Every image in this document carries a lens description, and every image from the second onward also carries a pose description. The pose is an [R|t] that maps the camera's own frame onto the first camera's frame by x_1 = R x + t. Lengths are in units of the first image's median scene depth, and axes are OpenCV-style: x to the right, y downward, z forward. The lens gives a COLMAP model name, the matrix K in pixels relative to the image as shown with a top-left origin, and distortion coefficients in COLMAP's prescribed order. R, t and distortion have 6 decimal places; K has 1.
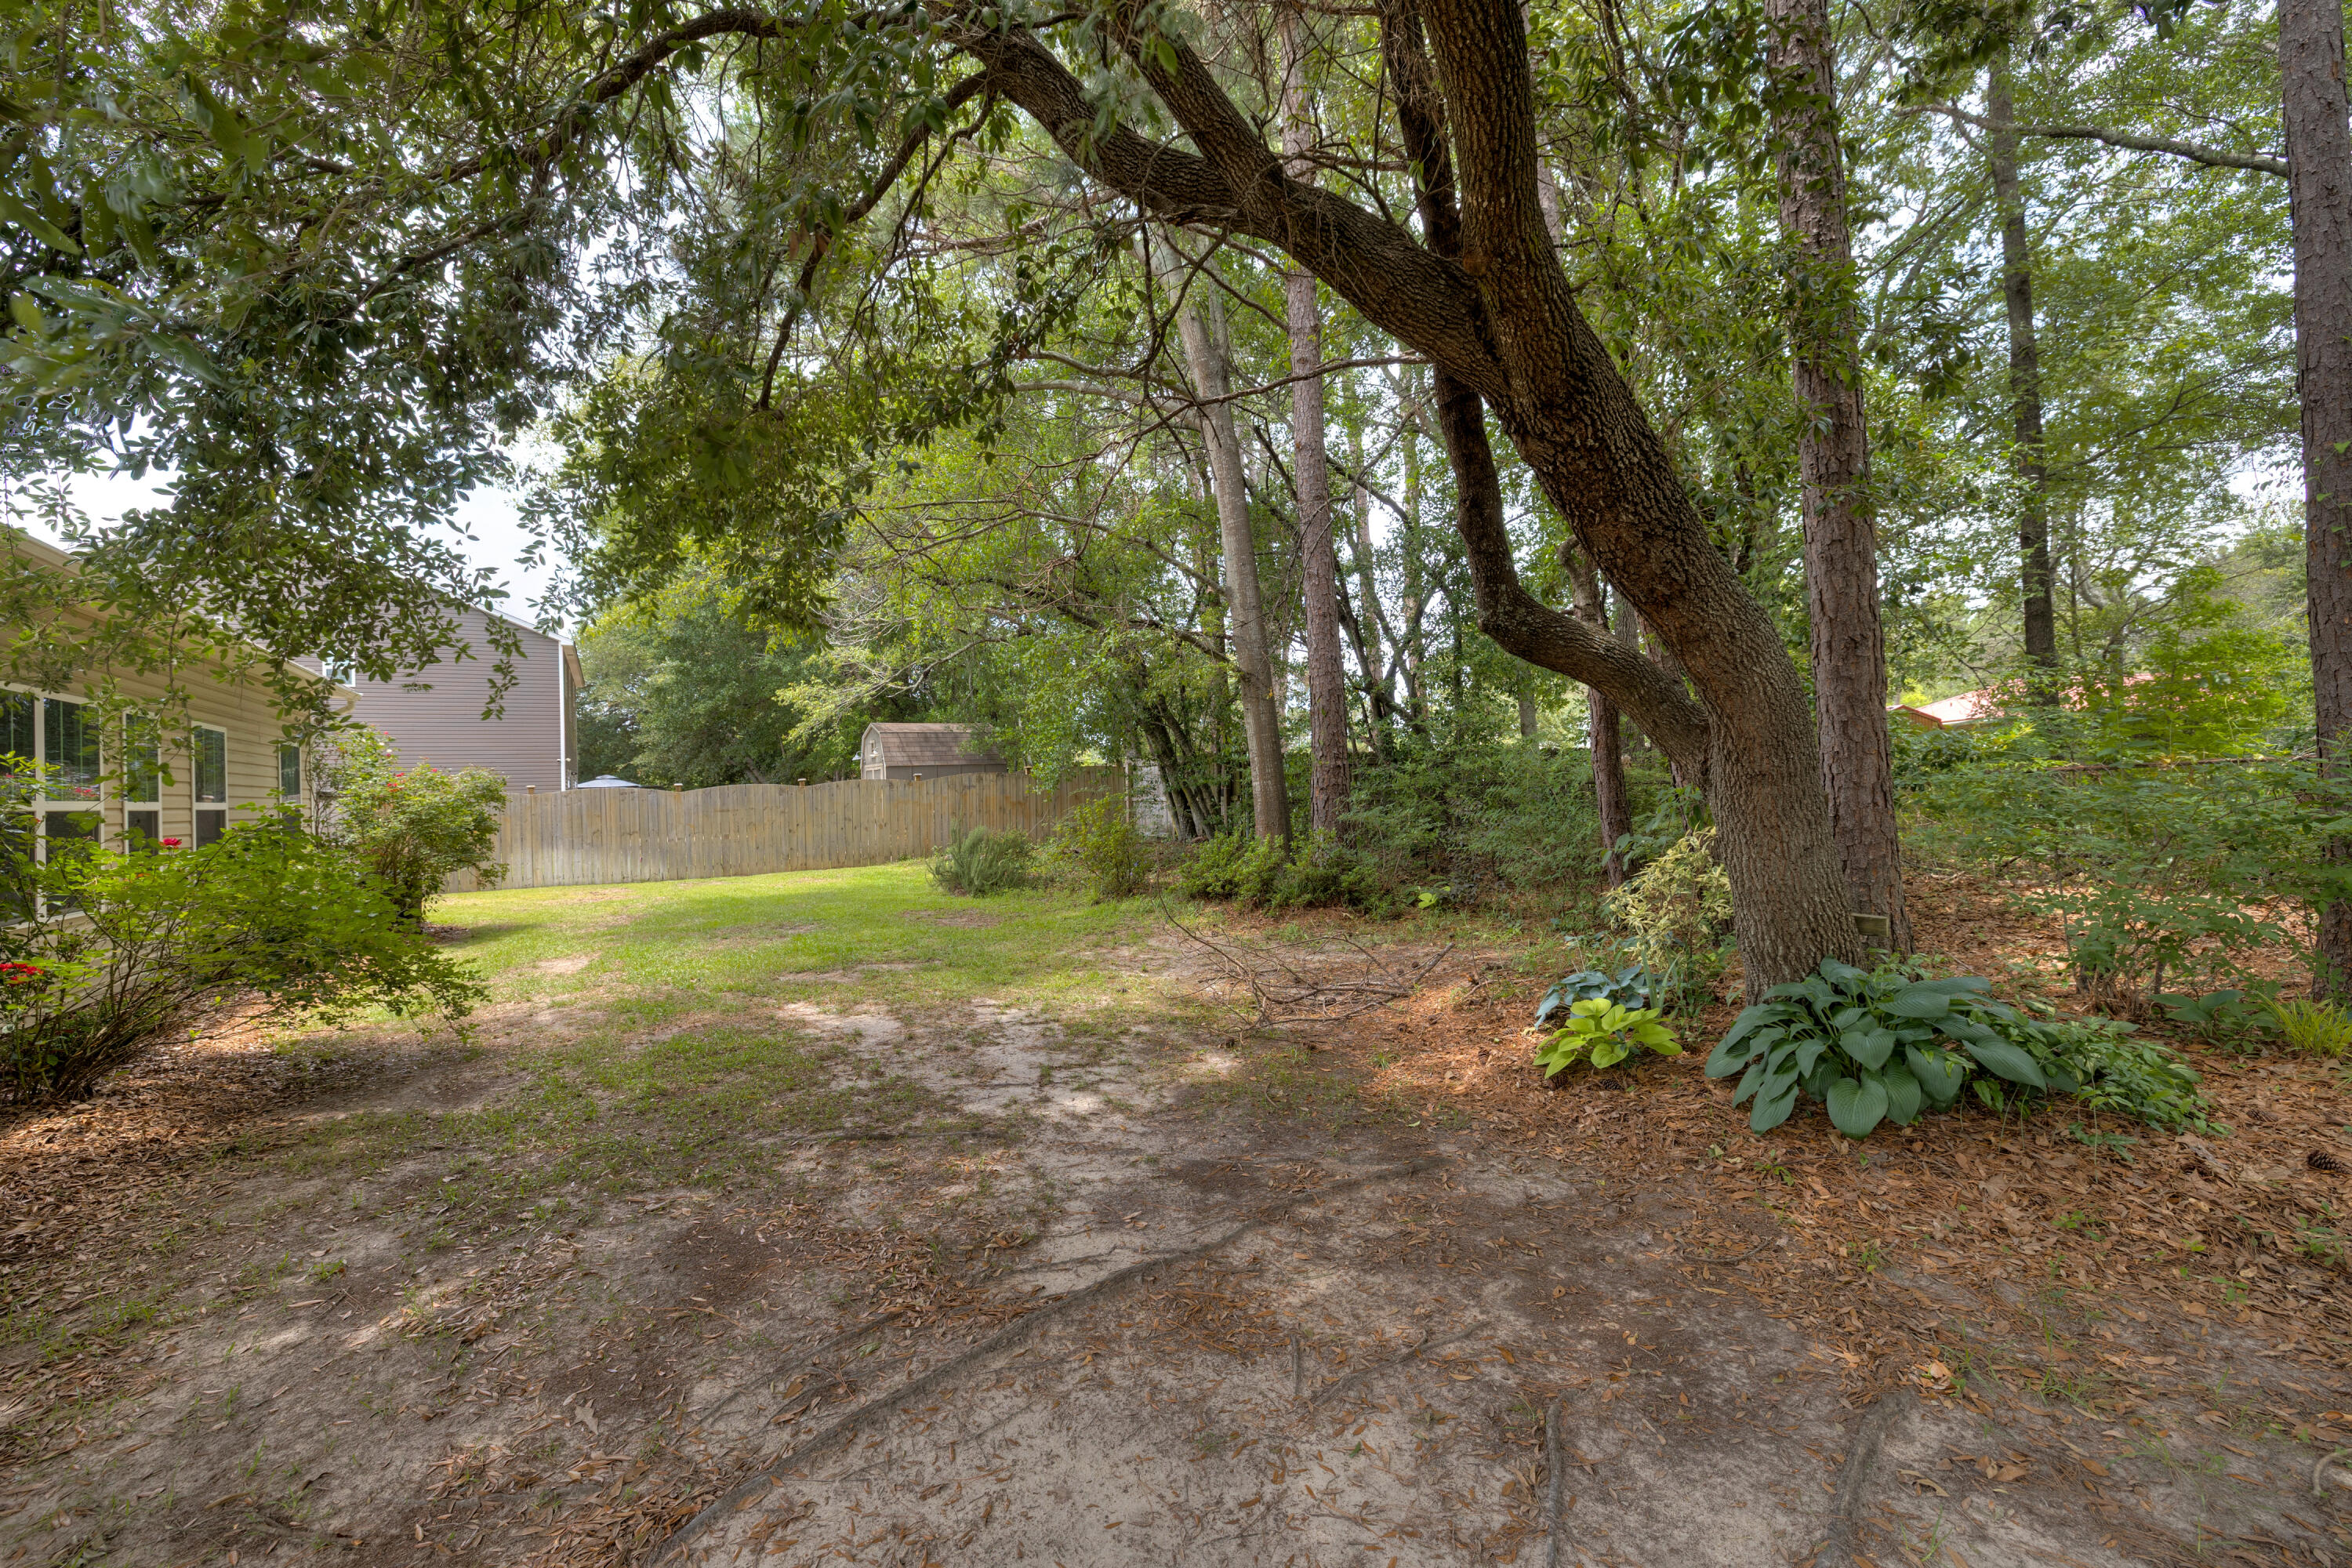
lens RADIAL K [[1018.2, 0, 1165.0], [0, 1018.2, 787.4], [0, 0, 1]] dist [-0.000885, -0.000155]
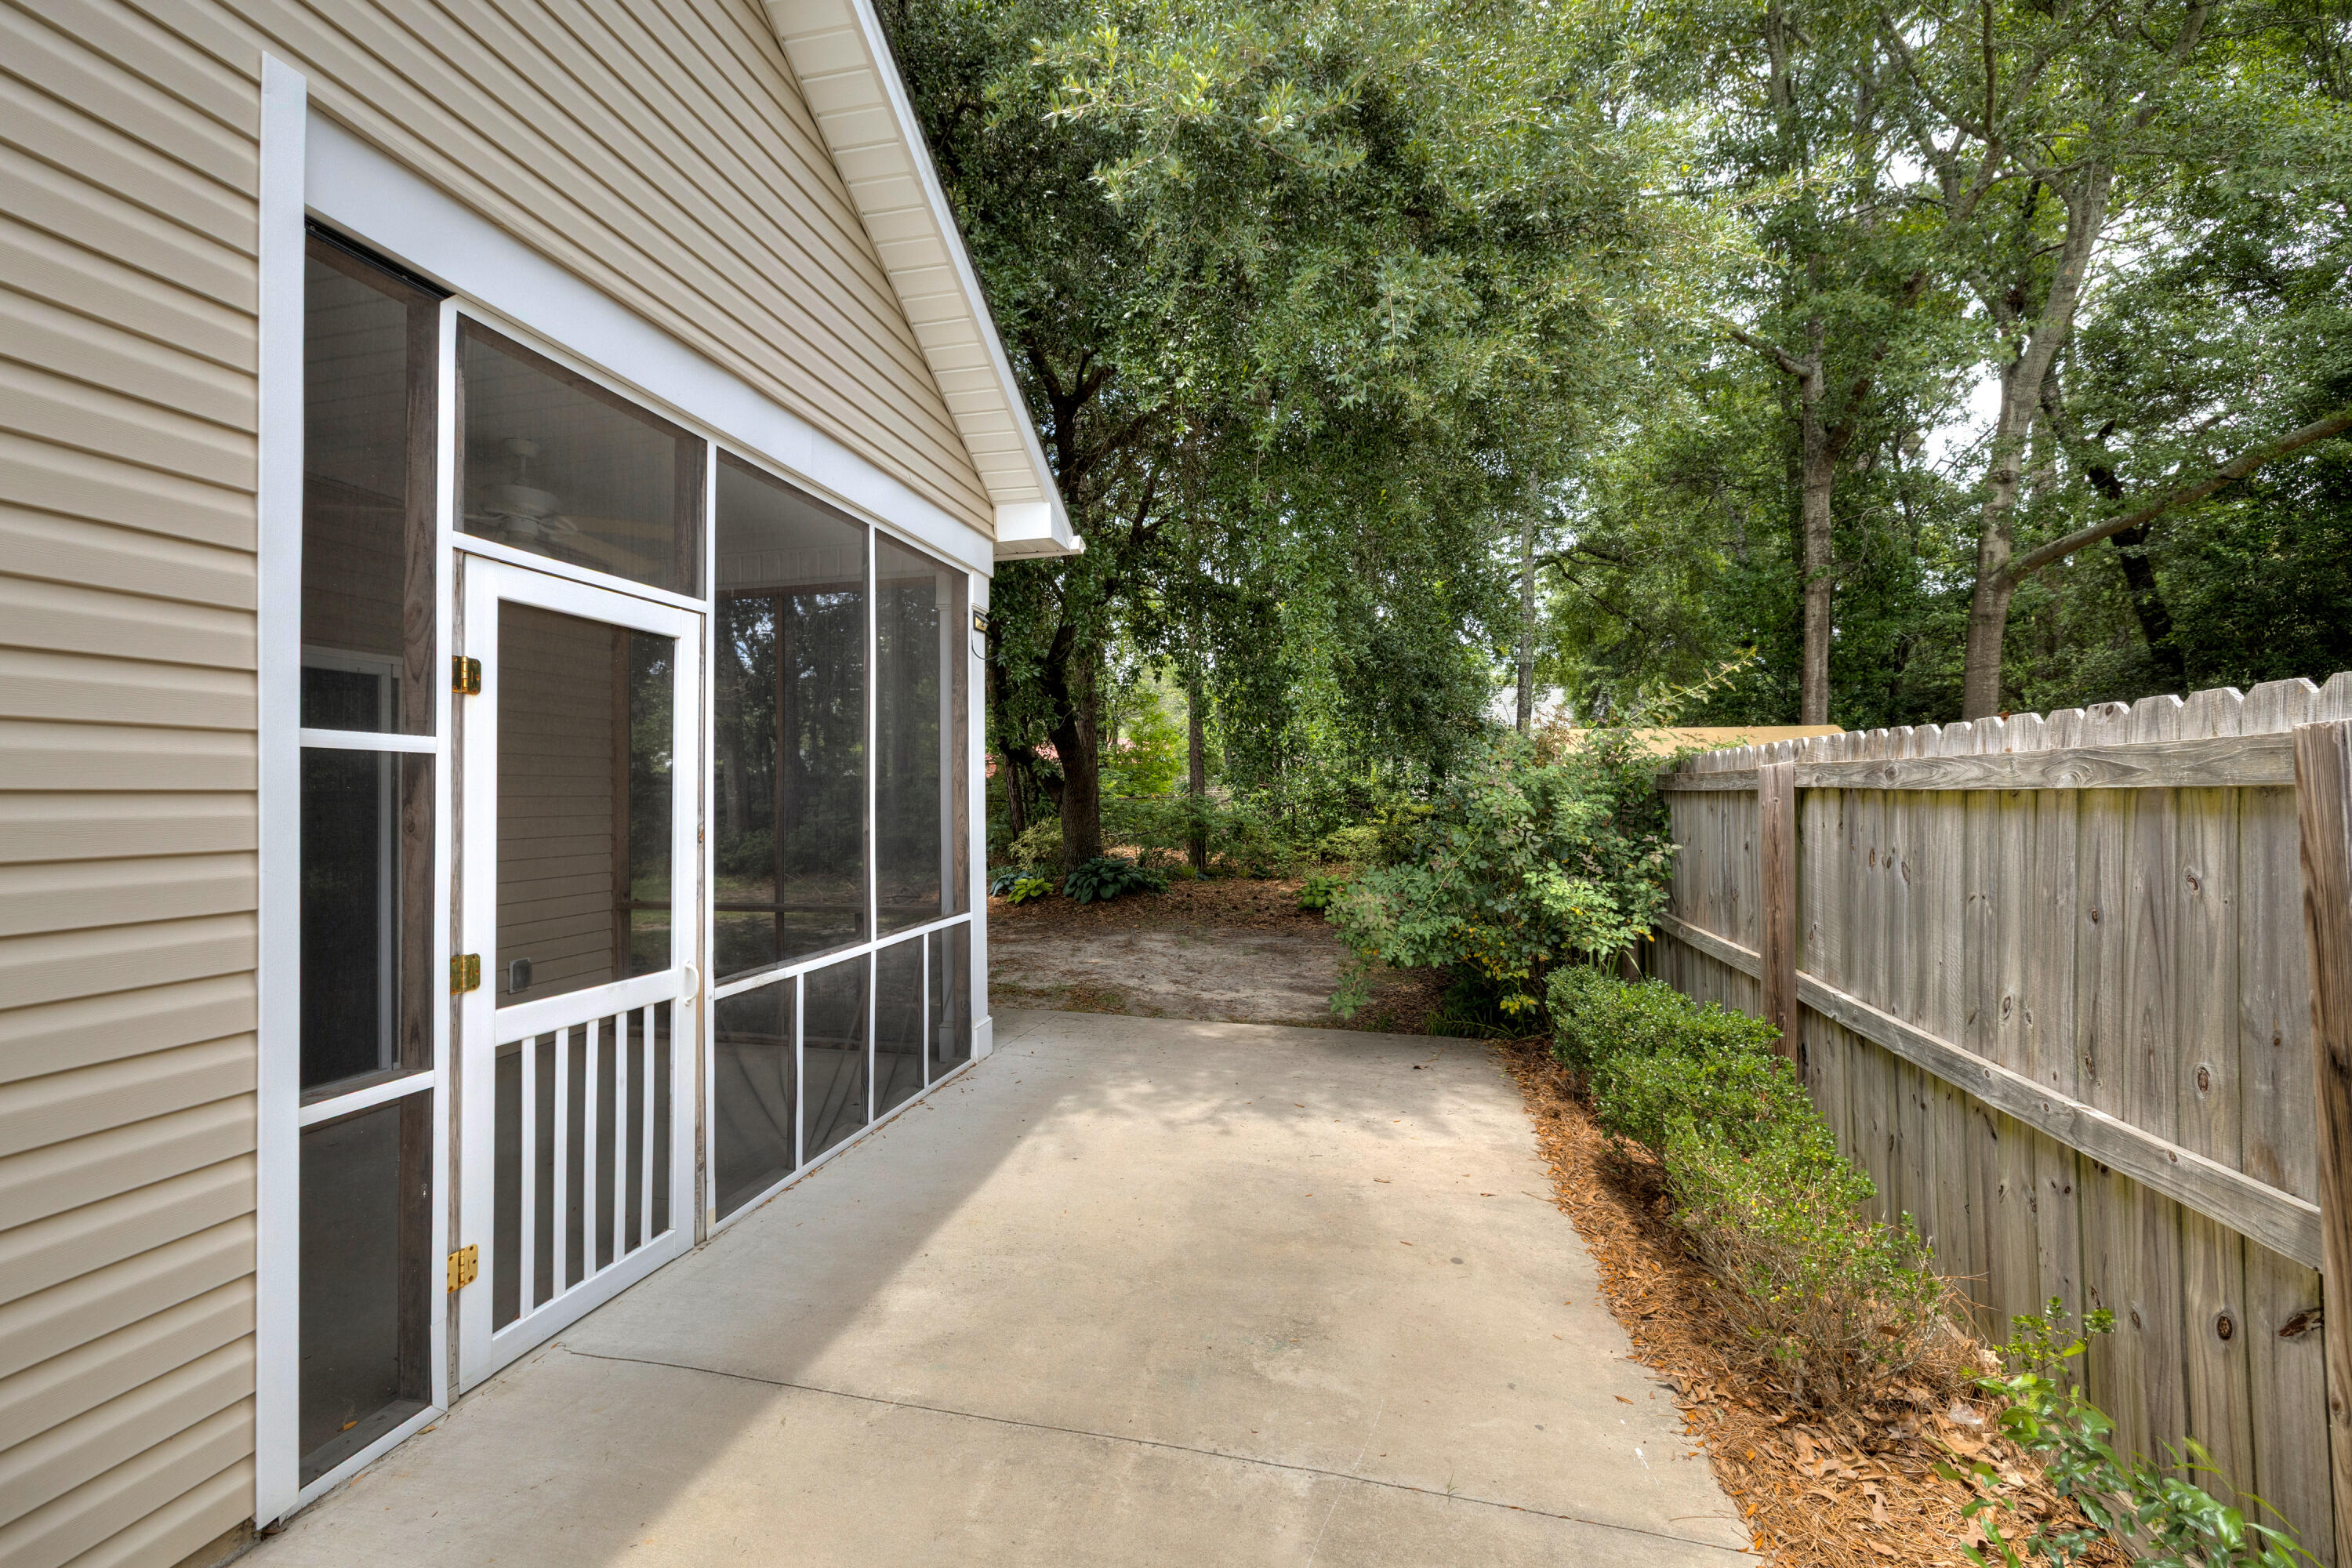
lens RADIAL K [[1018.2, 0, 1171.4], [0, 1018.2, 785.9], [0, 0, 1]] dist [-0.000885, -0.000155]
pose [[0.669250, 0.007763, 0.742997, -1.854322], [-0.003852, 0.999968, -0.006978, -0.044091], [-0.743028, 0.001808, 0.669258, -1.594274]]
